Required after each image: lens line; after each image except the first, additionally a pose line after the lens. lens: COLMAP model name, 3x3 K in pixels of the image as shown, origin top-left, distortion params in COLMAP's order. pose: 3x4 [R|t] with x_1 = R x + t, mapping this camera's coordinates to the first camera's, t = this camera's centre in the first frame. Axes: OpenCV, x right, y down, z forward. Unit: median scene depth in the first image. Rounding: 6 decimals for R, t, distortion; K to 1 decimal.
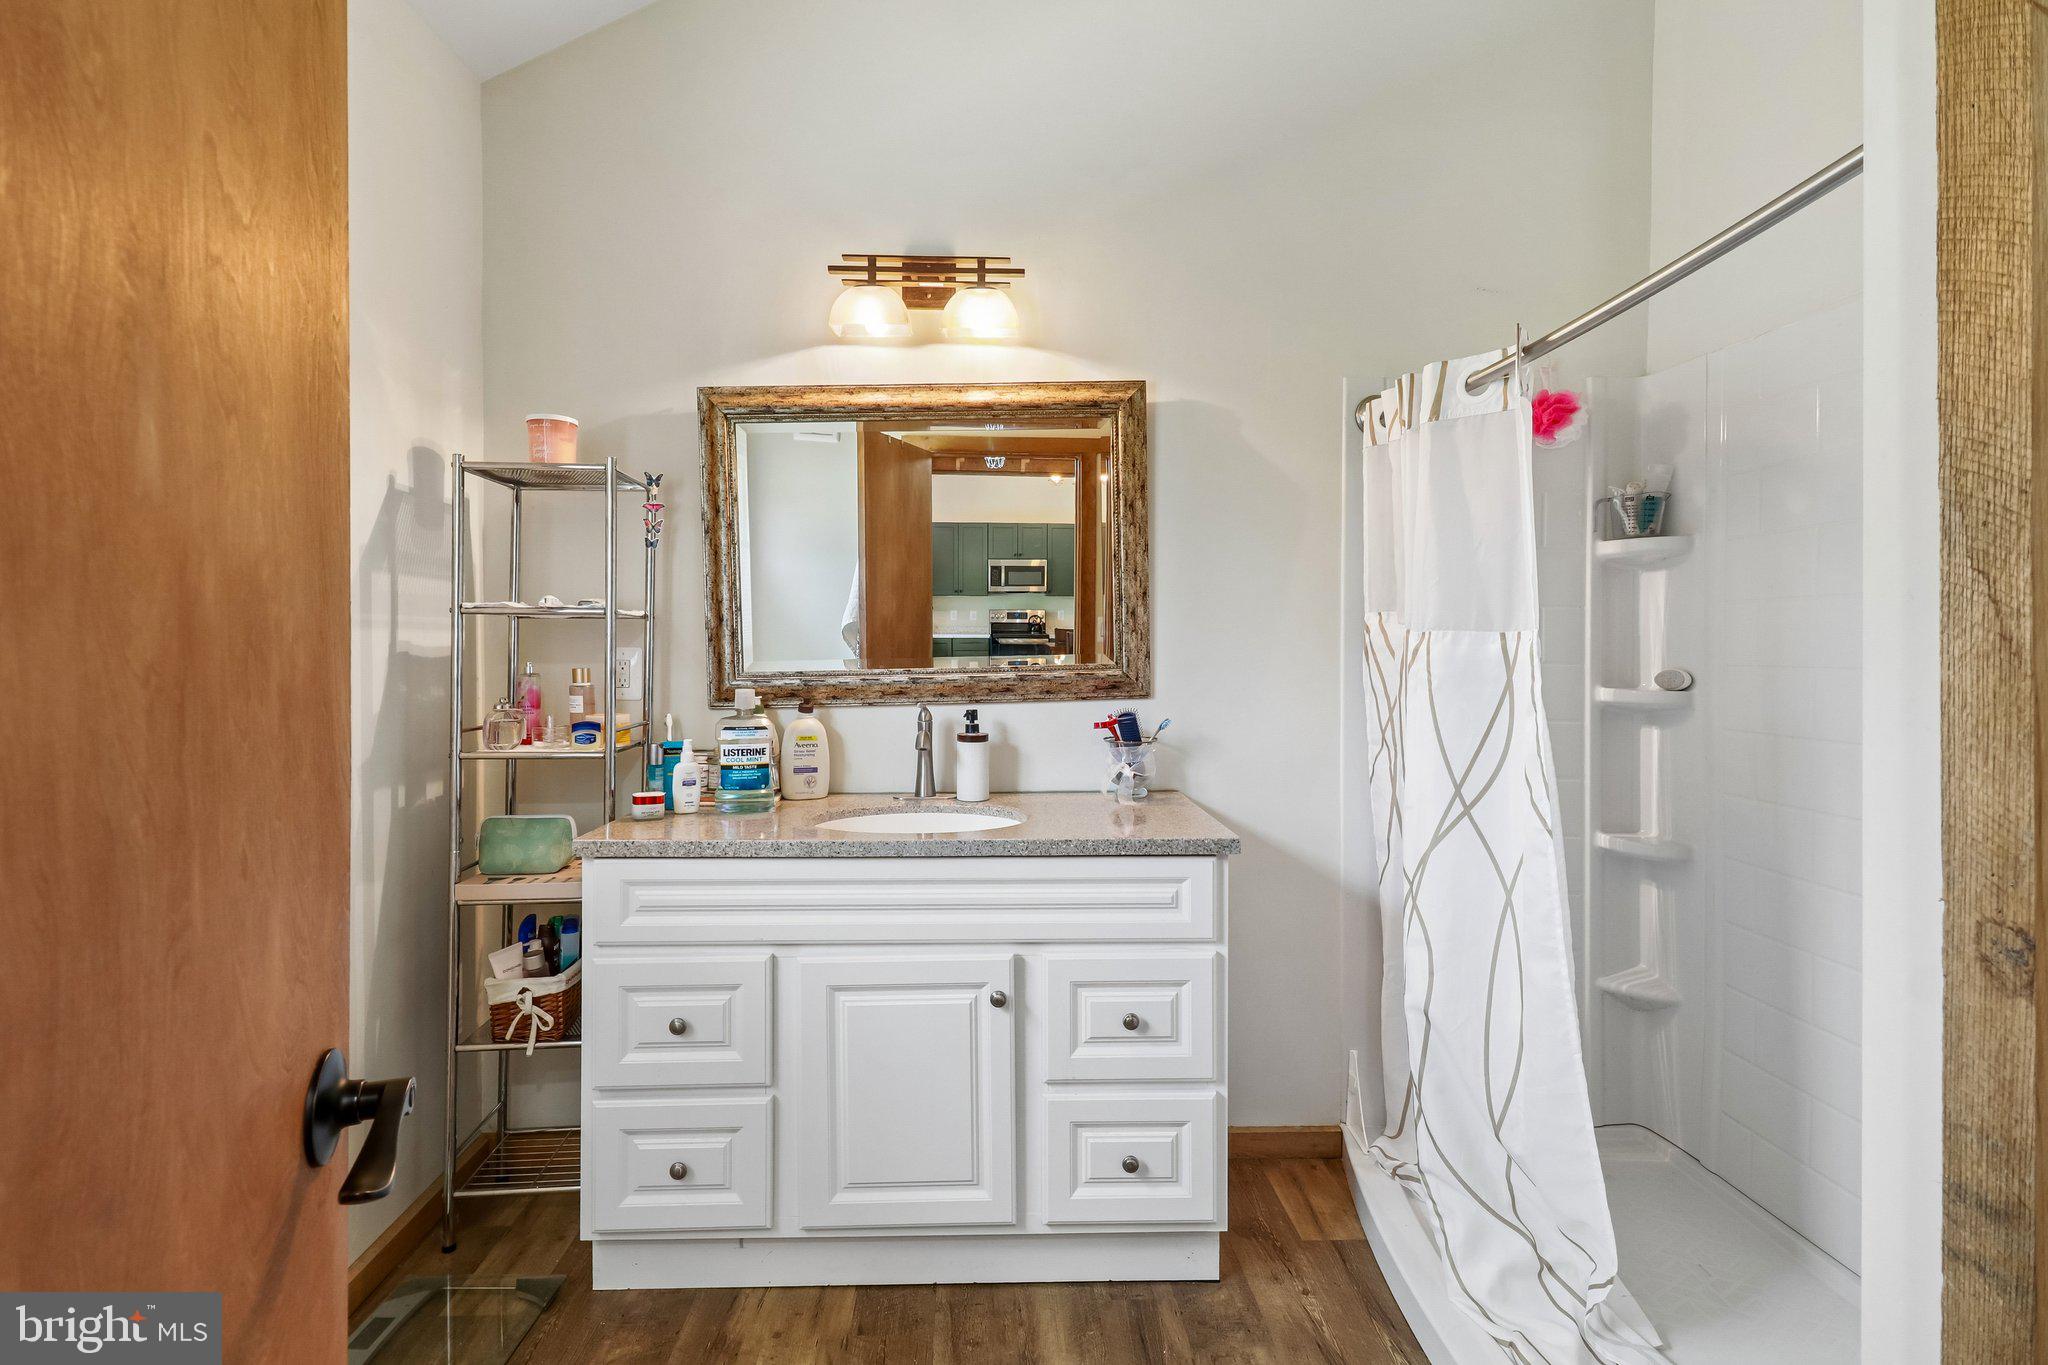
lens RADIAL K [[955.6, 0, 1007.6], [0, 955.6, 668.6], [0, 0, 1]] dist [0.020394, -0.011687]
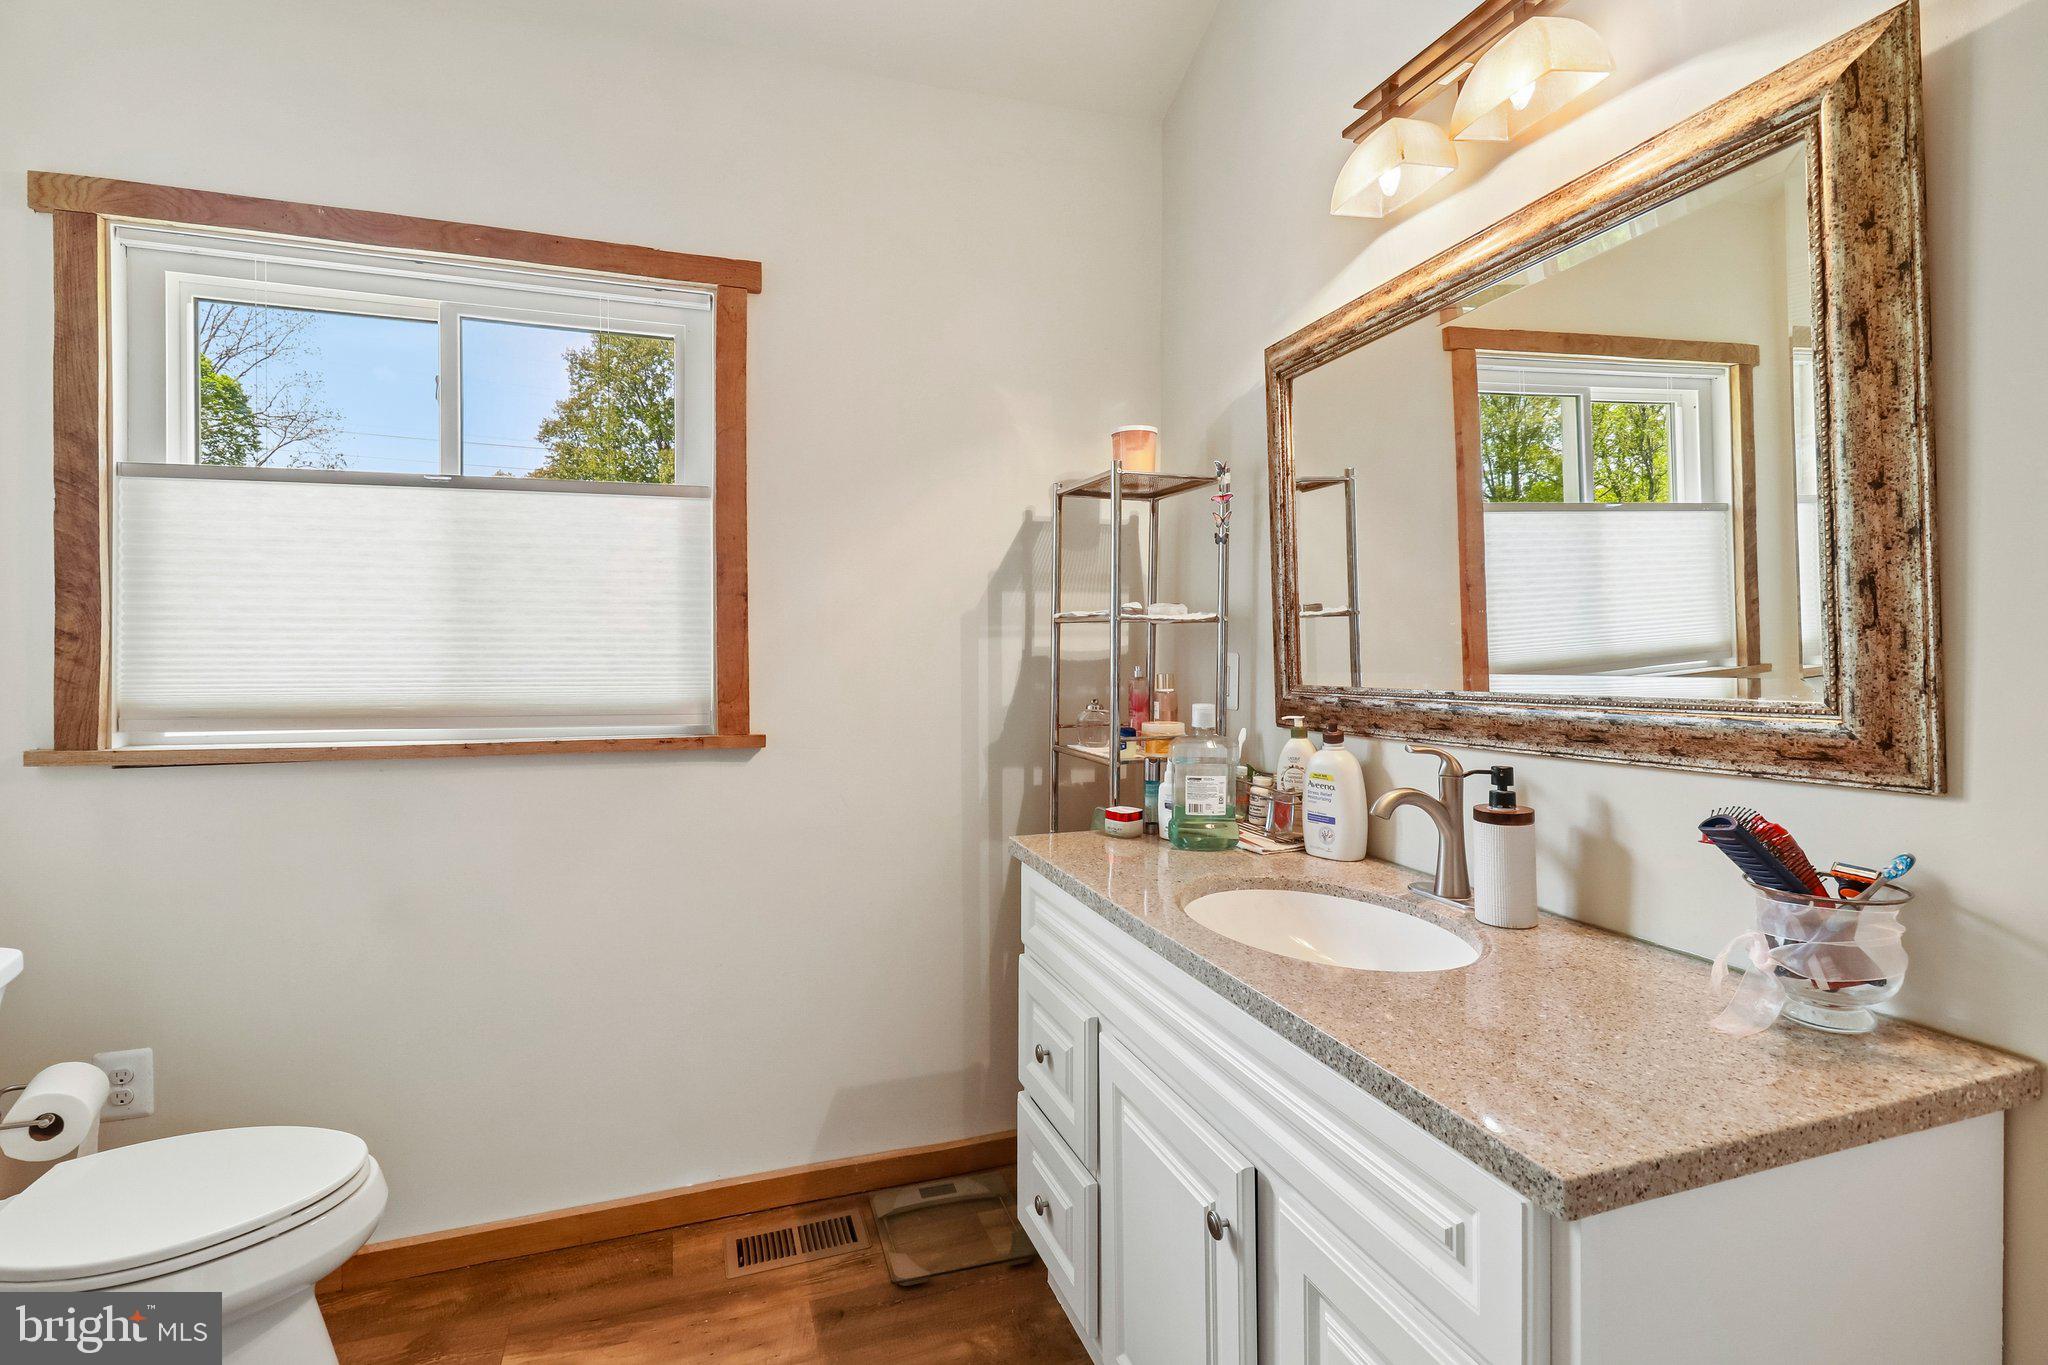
lens RADIAL K [[955.6, 0, 1015.9], [0, 955.6, 666.8], [0, 0, 1]] dist [0.020394, -0.011687]
pose [[0.294630, 0.026250, -0.955251, 0.435084], [-0.016948, 0.999609, 0.022242, -0.026444], [0.955461, 0.009637, 0.294960, 0.540976]]
